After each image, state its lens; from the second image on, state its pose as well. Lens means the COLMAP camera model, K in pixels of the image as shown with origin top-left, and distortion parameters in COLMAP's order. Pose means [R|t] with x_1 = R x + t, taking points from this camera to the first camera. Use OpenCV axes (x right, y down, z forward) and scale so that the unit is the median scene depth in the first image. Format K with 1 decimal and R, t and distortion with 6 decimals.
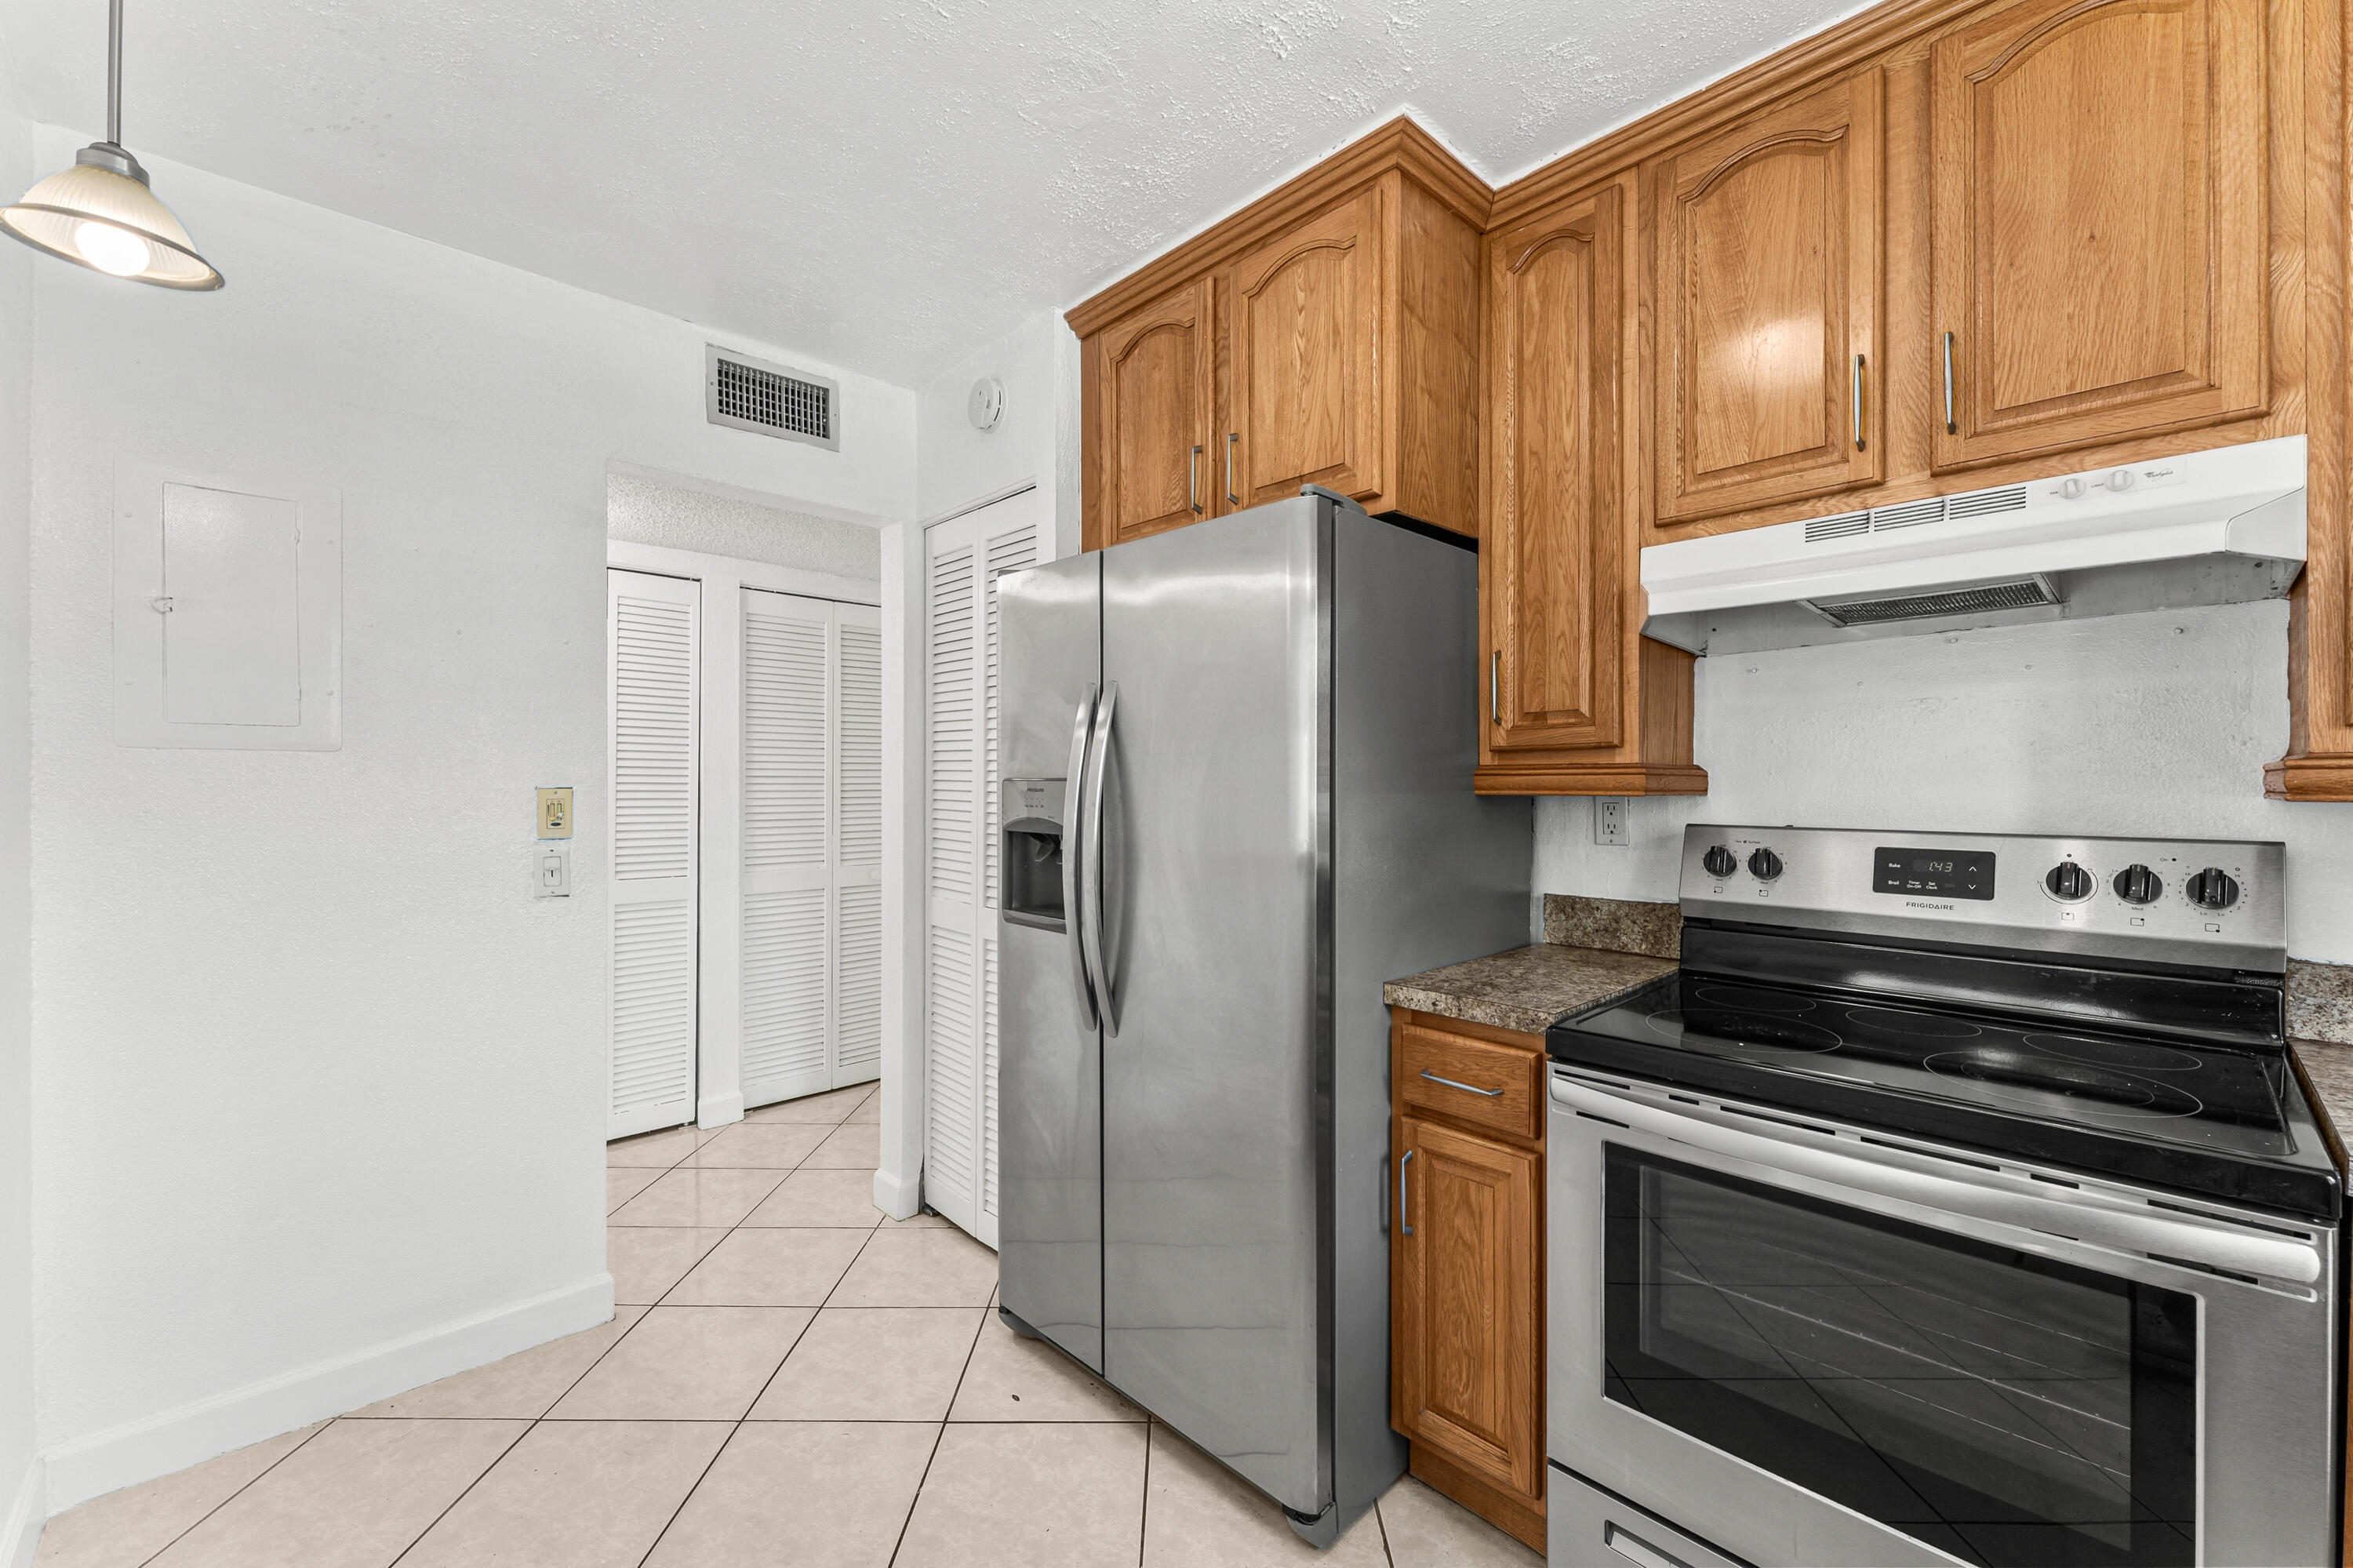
lens RADIAL K [[961.9, 0, 1182.3], [0, 961.9, 773.3], [0, 0, 1]] dist [0.000048, -0.000203]
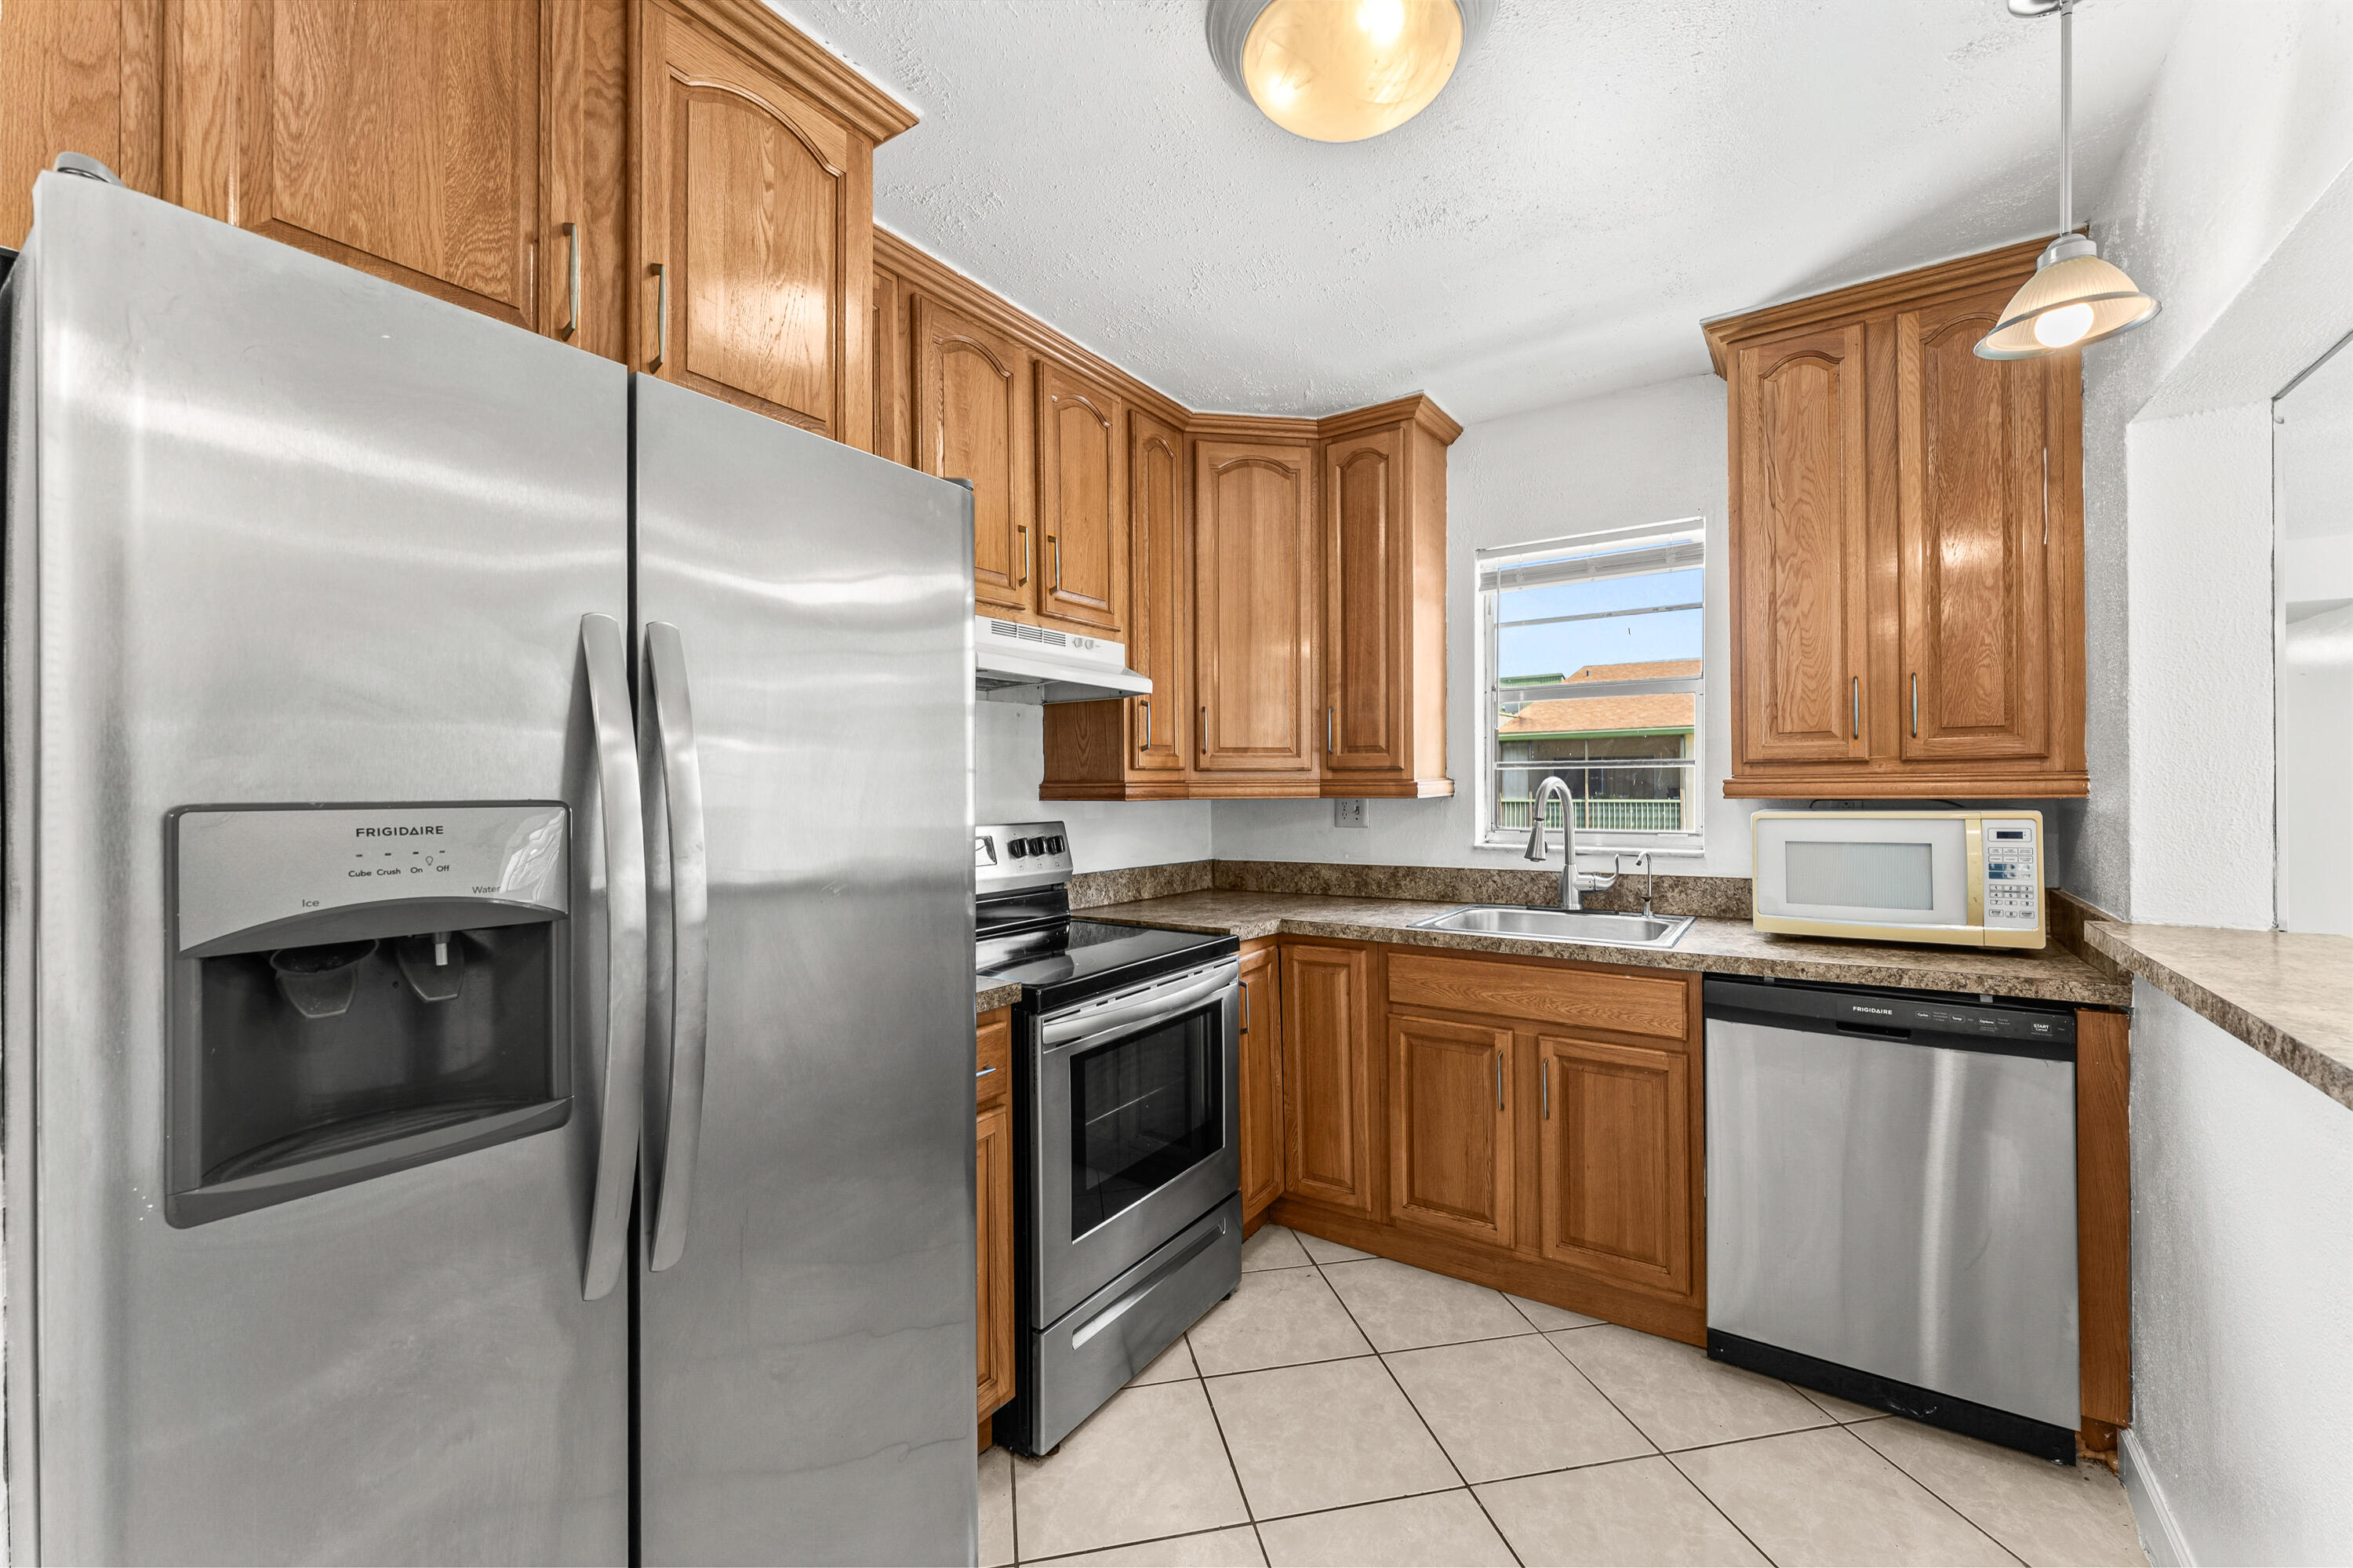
lens RADIAL K [[926.4, 0, 1176.5], [0, 926.4, 784.0], [0, 0, 1]] dist [-0.000226, -0.000056]
pose [[-0.199456, 0.004963, 0.979894, -0.855534], [0.002305, 0.999987, -0.004595, -0.000959], [-0.979904, 0.001342, -0.199465, 1.069912]]
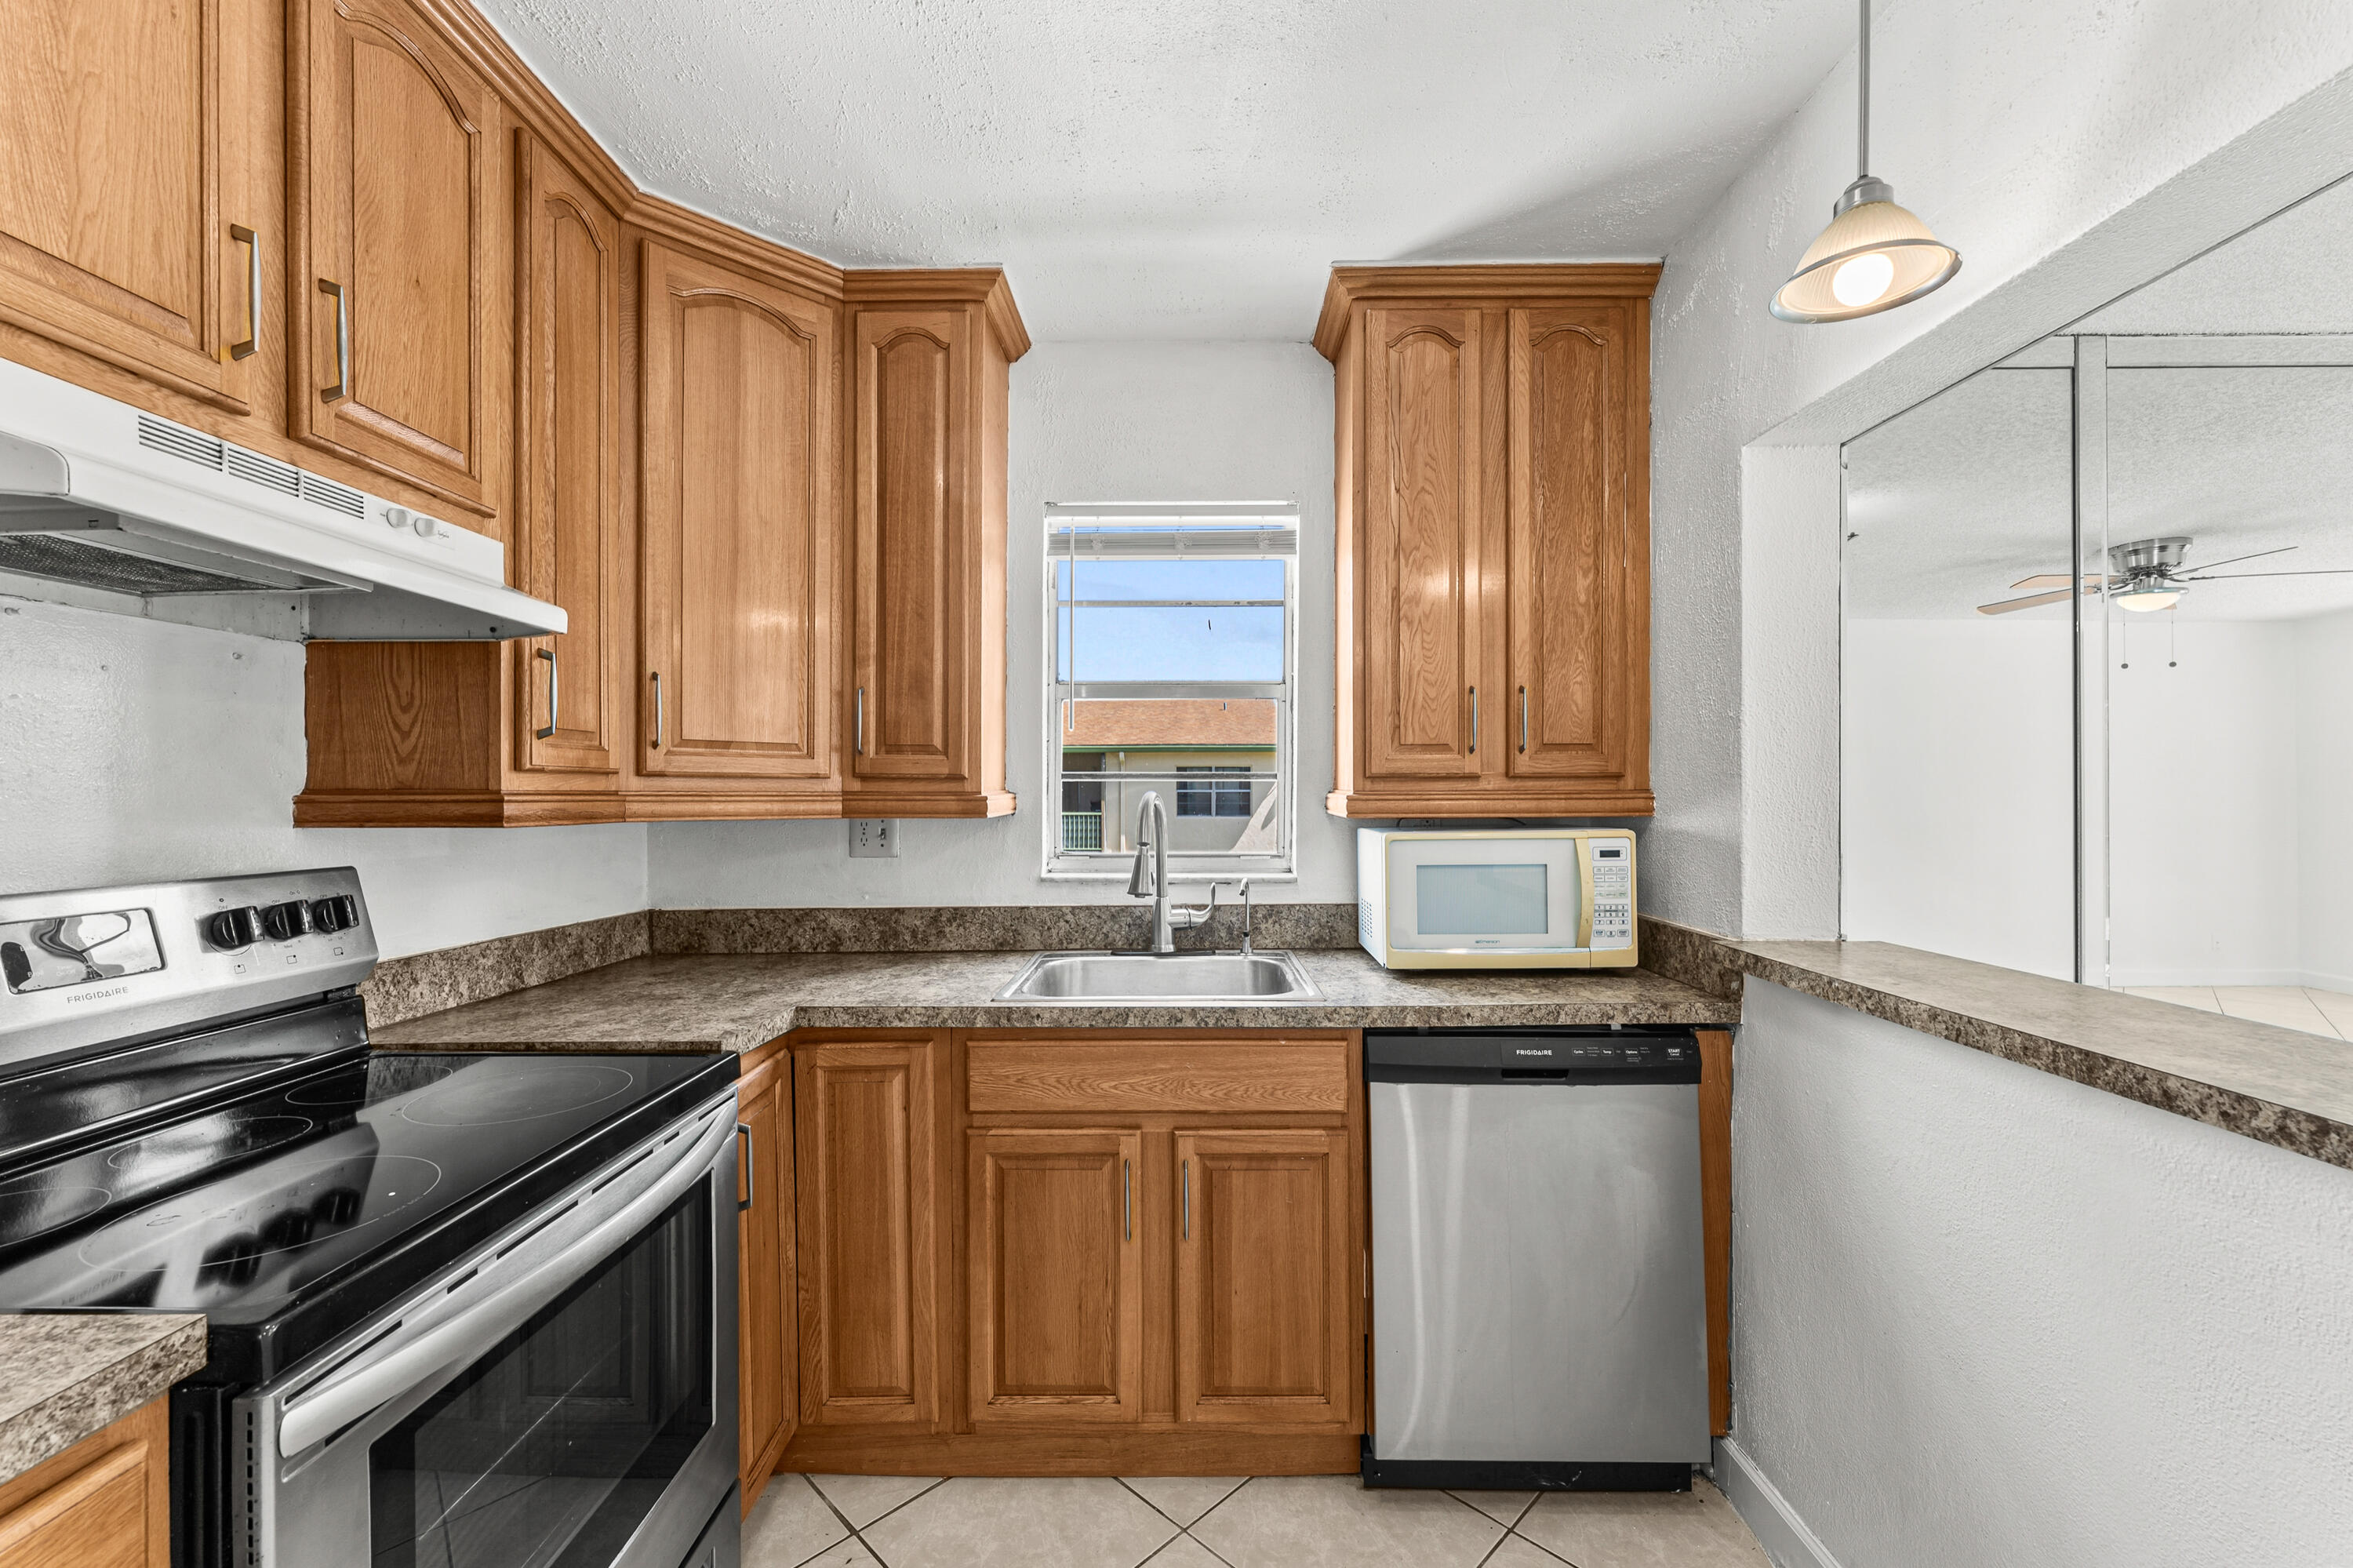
lens RADIAL K [[941.7, 0, 1173.4], [0, 941.7, 794.1], [0, 0, 1]] dist [-0.000568, -0.000436]
pose [[-0.713529, 0.003934, 0.700615, -0.290468], [-0.001142, 0.999976, -0.006778, -0.006086], [-0.700625, -0.005637, -0.713507, 1.024616]]
